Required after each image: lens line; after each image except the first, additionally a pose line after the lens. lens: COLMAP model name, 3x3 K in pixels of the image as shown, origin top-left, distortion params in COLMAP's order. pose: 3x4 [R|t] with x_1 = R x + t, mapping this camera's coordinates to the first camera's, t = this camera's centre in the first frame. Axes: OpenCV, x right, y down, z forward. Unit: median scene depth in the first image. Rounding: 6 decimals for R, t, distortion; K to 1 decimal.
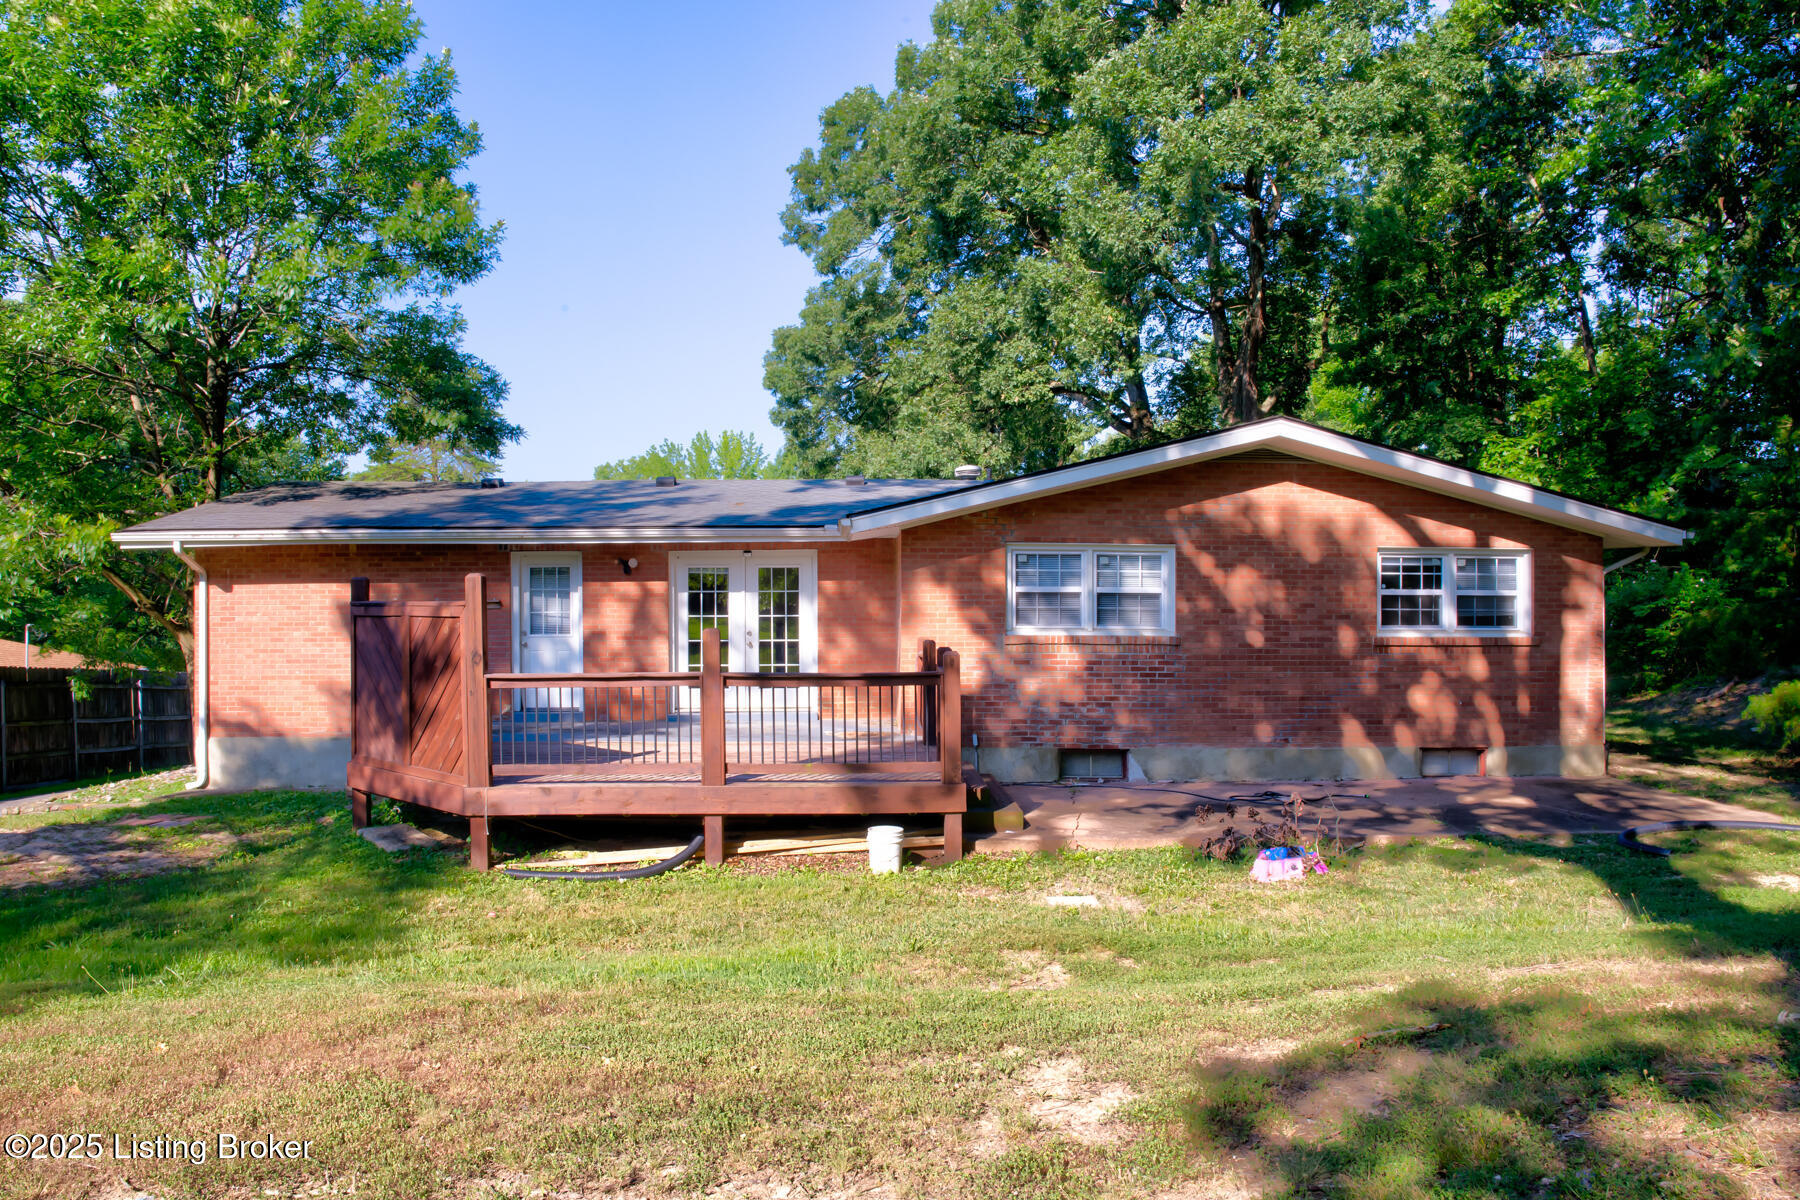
lens RADIAL K [[1310.8, 0, 898.7], [0, 1310.8, 596.6], [0, 0, 1]] dist [-0.010493, -0.002458]
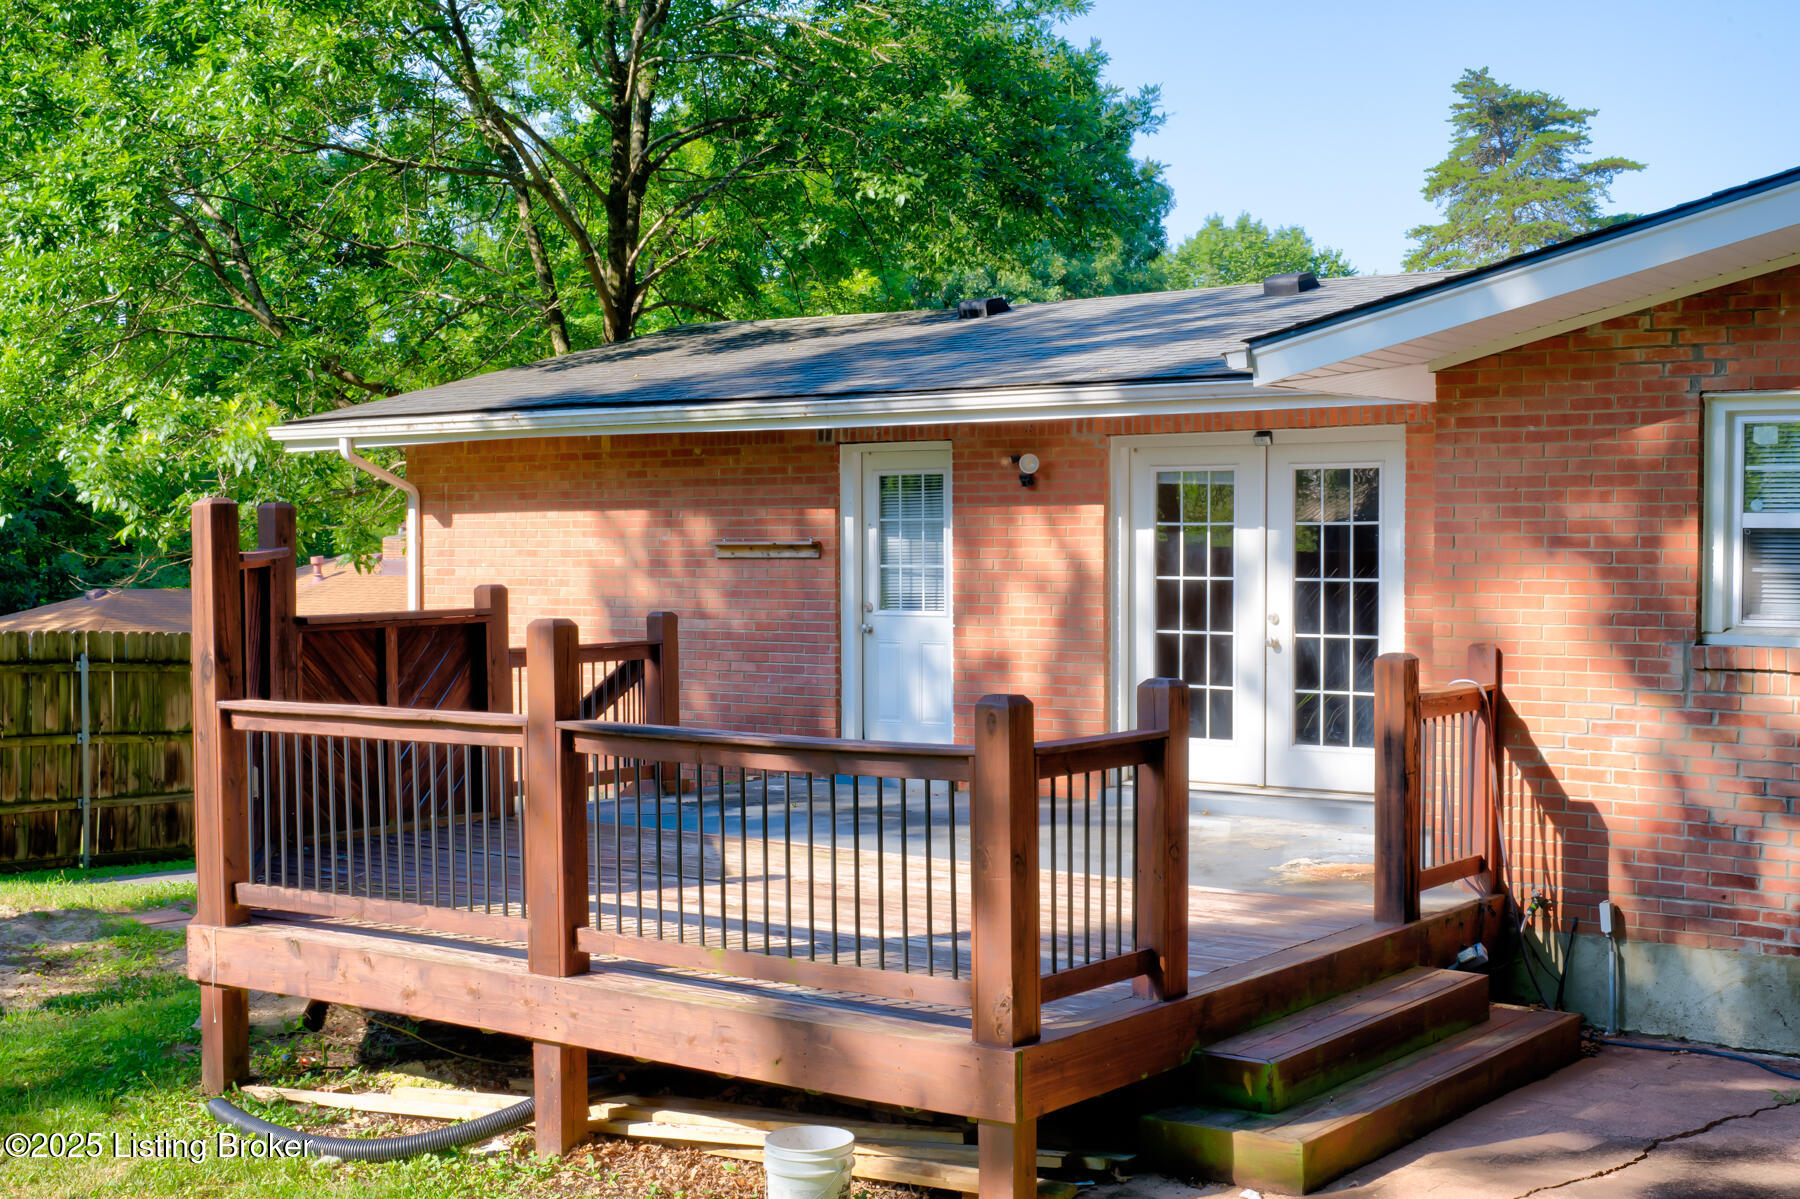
lens RADIAL K [[2491.7, 0, 900.8], [0, 2491.7, 604.0], [0, 0, 1]] dist [-0.016336, 0.000000]
pose [[0.778281, 0.019913, -0.627600, 0.328679], [0.001535, 0.999434, 0.033613, -0.005872], [0.627914, -0.027124, 0.777810, 0.295081]]
